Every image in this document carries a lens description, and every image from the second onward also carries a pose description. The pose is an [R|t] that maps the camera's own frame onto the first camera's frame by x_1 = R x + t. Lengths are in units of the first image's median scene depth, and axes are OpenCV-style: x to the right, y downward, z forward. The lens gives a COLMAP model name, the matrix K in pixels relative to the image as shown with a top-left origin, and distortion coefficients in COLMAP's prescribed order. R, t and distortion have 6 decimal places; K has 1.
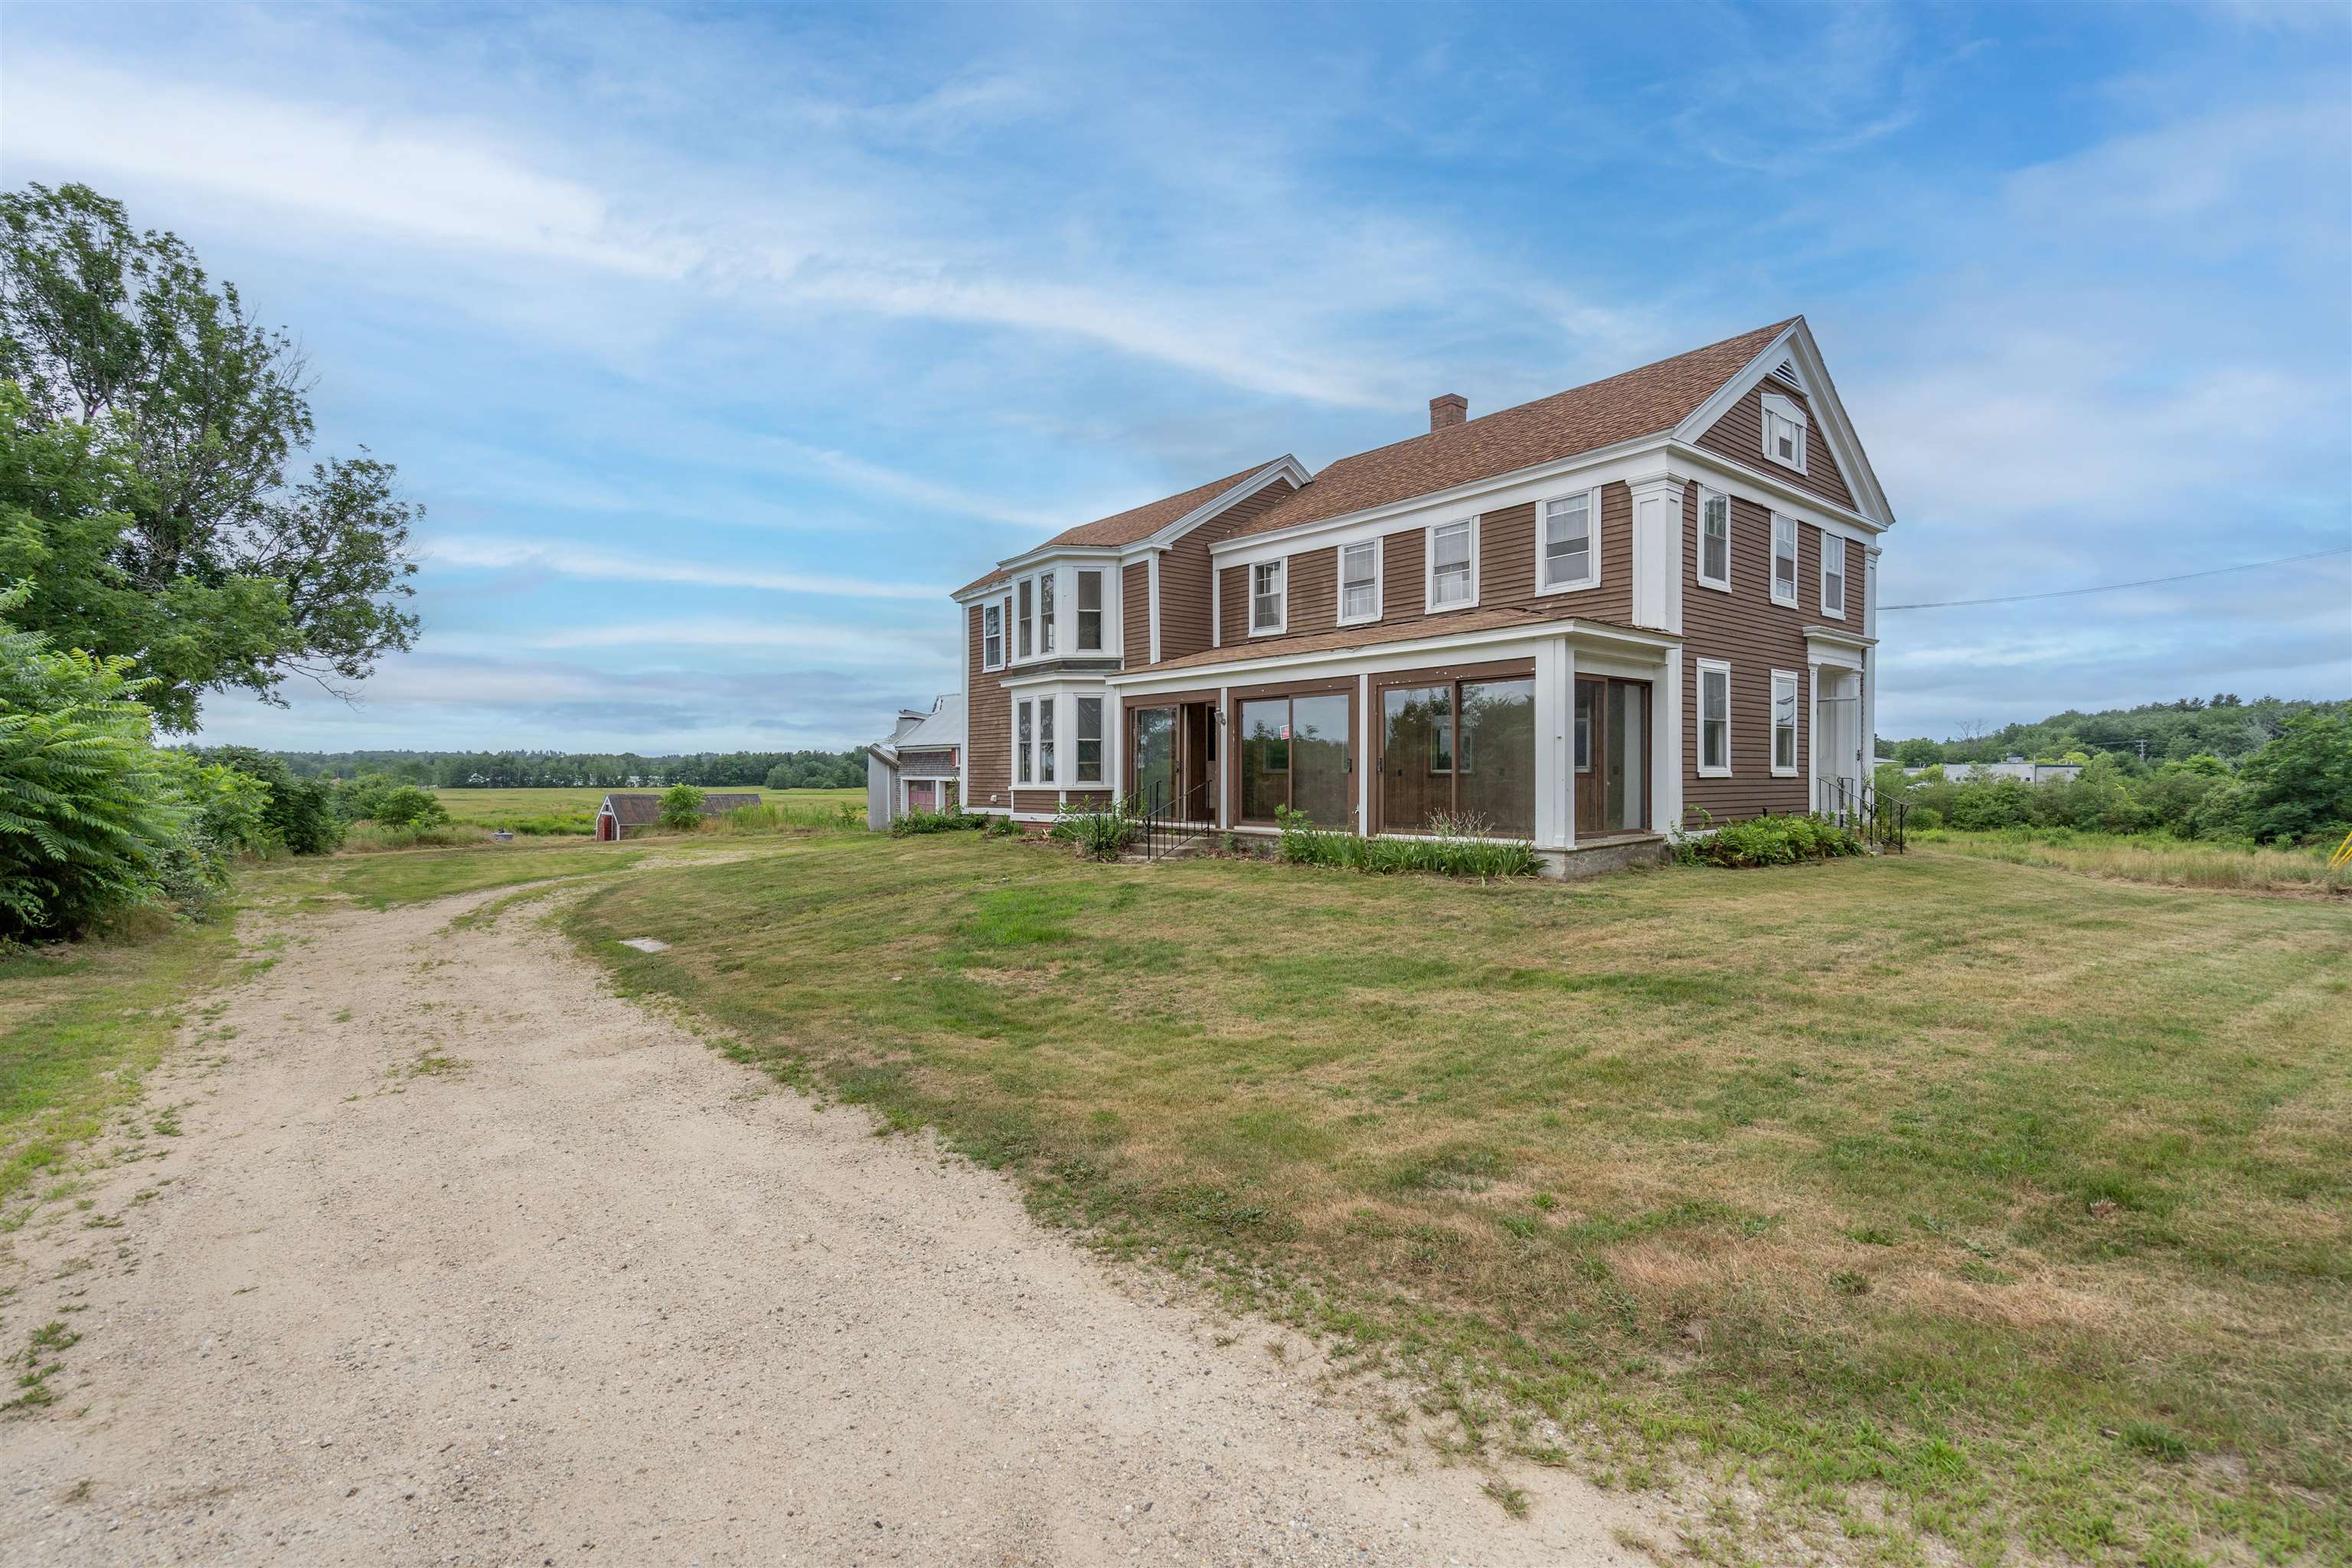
lens RADIAL K [[1080.8, 0, 1176.0], [0, 1080.8, 784.0], [0, 0, 1]] dist [-0.001703, -0.000210]
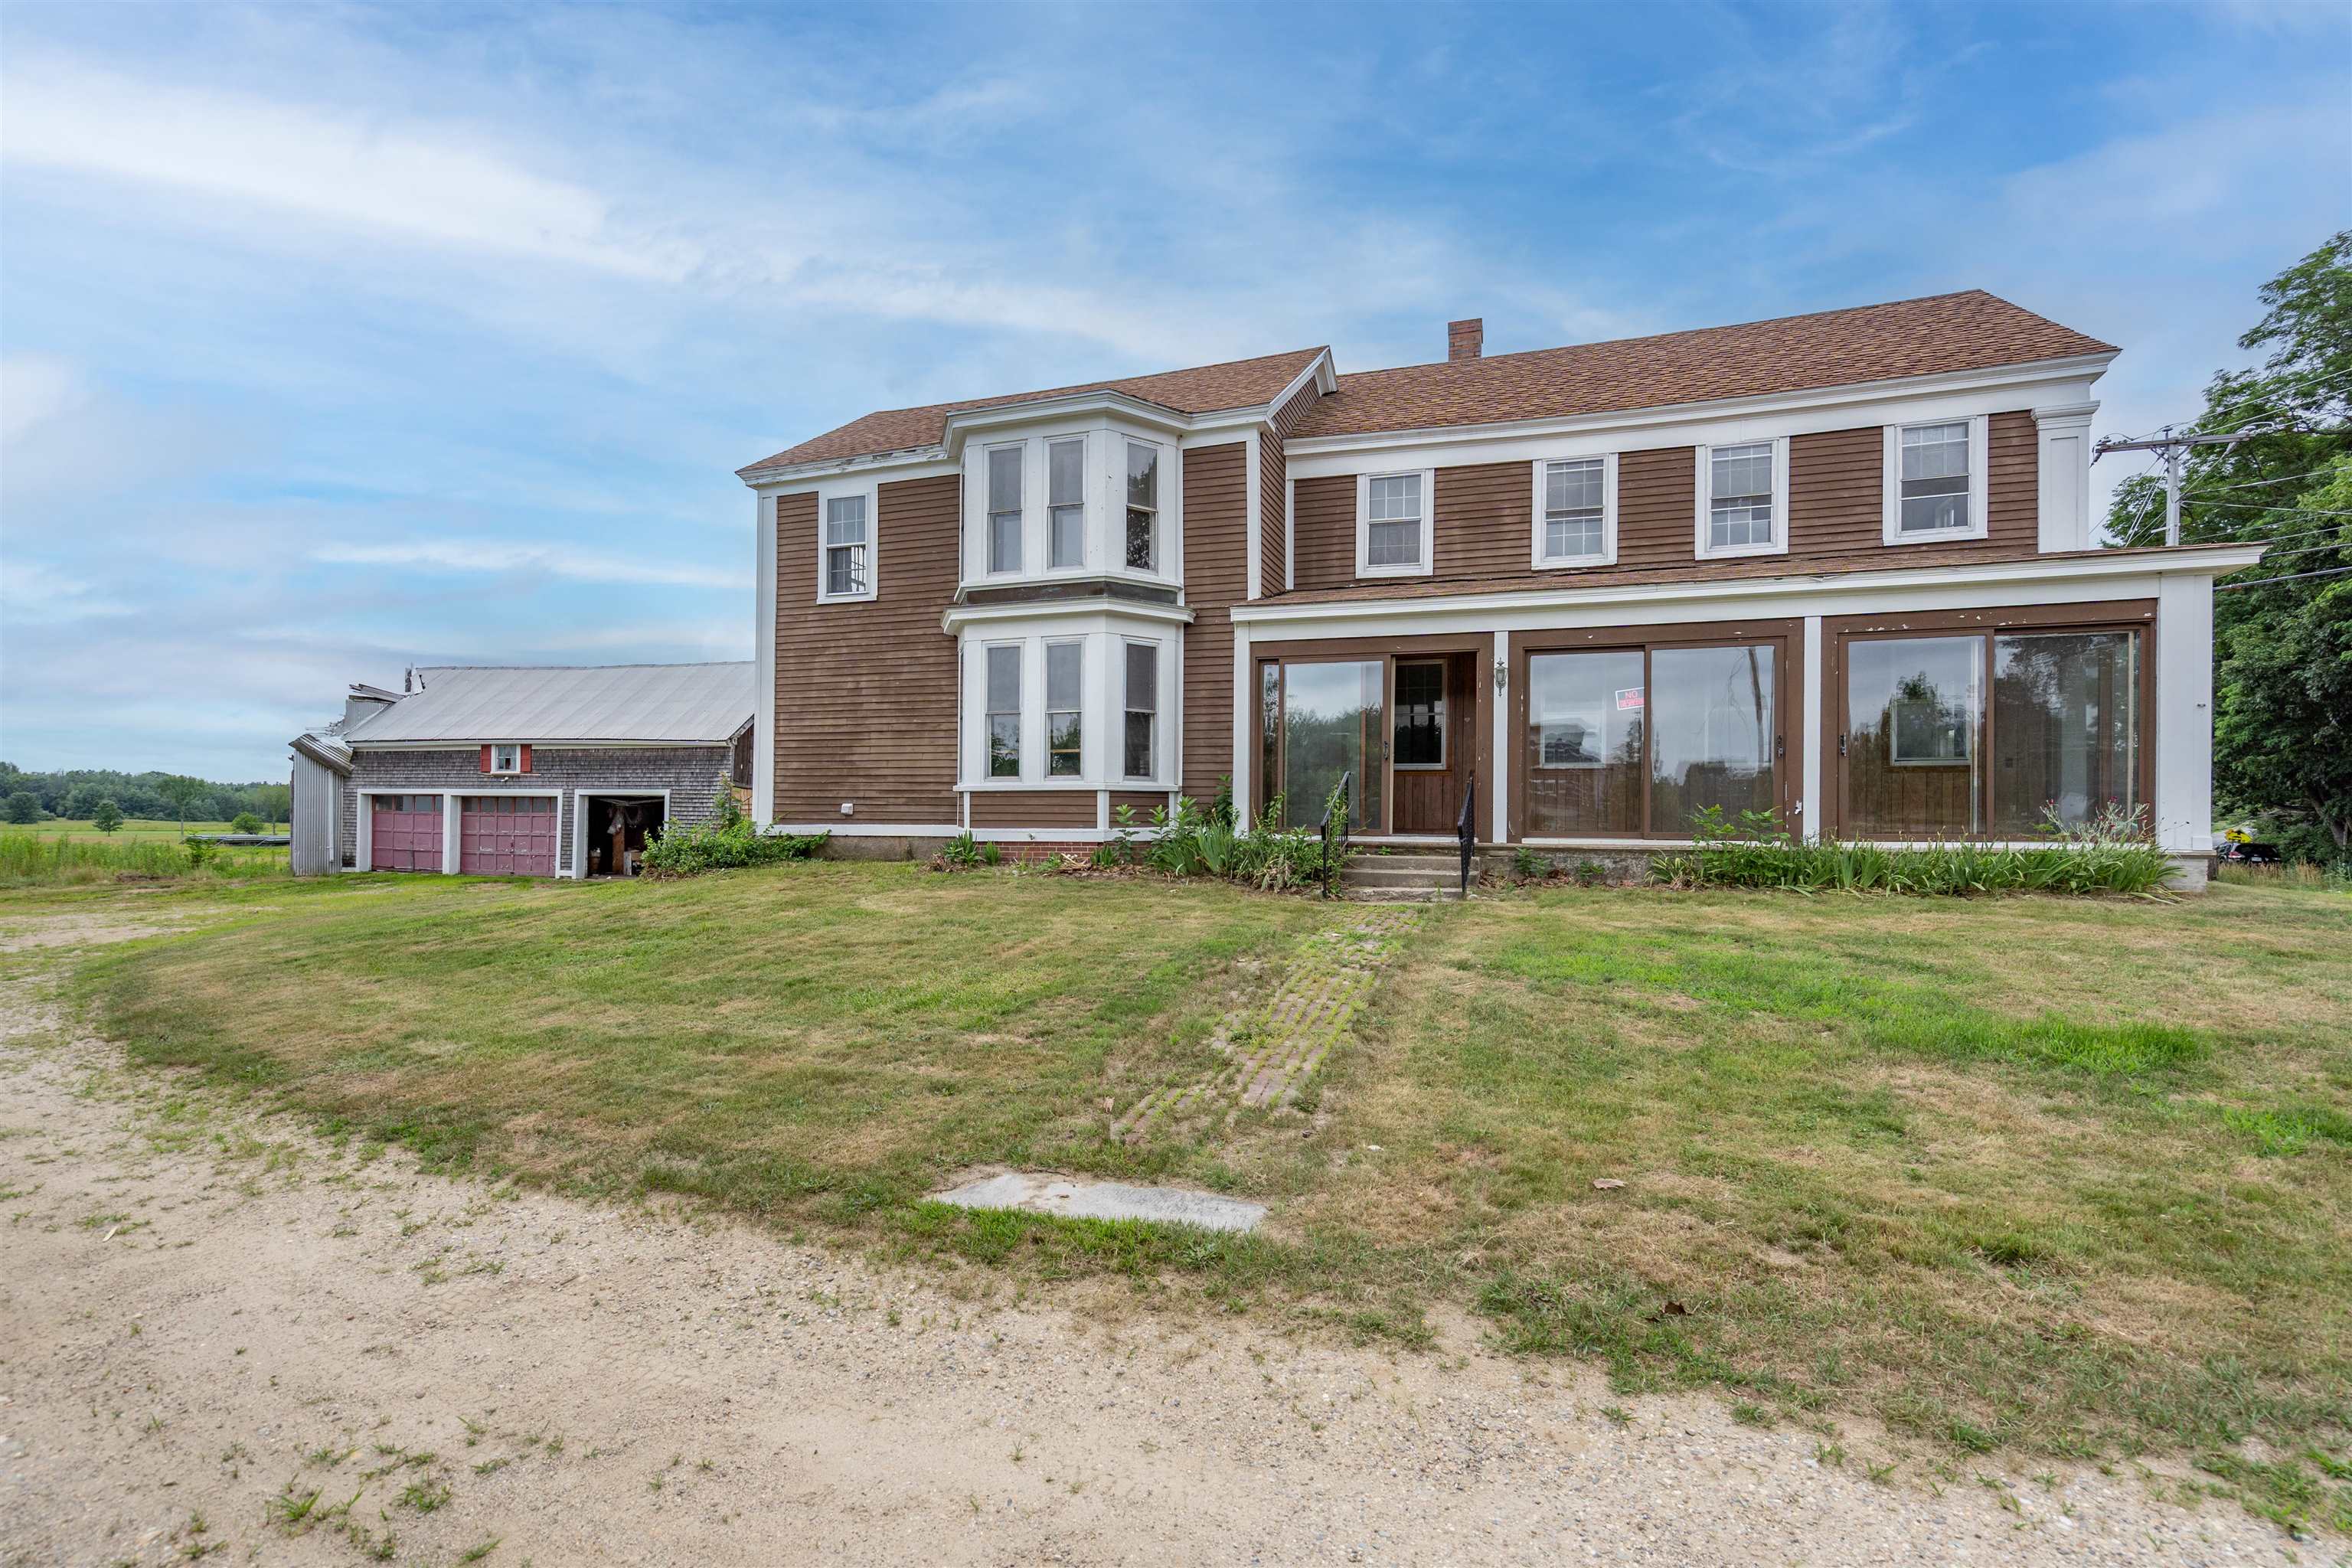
lens RADIAL K [[1072.9, 0, 1176.2], [0, 1072.9, 809.8], [0, 0, 1]] dist [-0.000992, 0.000016]
pose [[0.842603, 0.004431, 0.538517, -0.399402], [-0.000059, 0.999967, -0.008136, 0.022030], [-0.538535, 0.006823, 0.842575, 0.457959]]
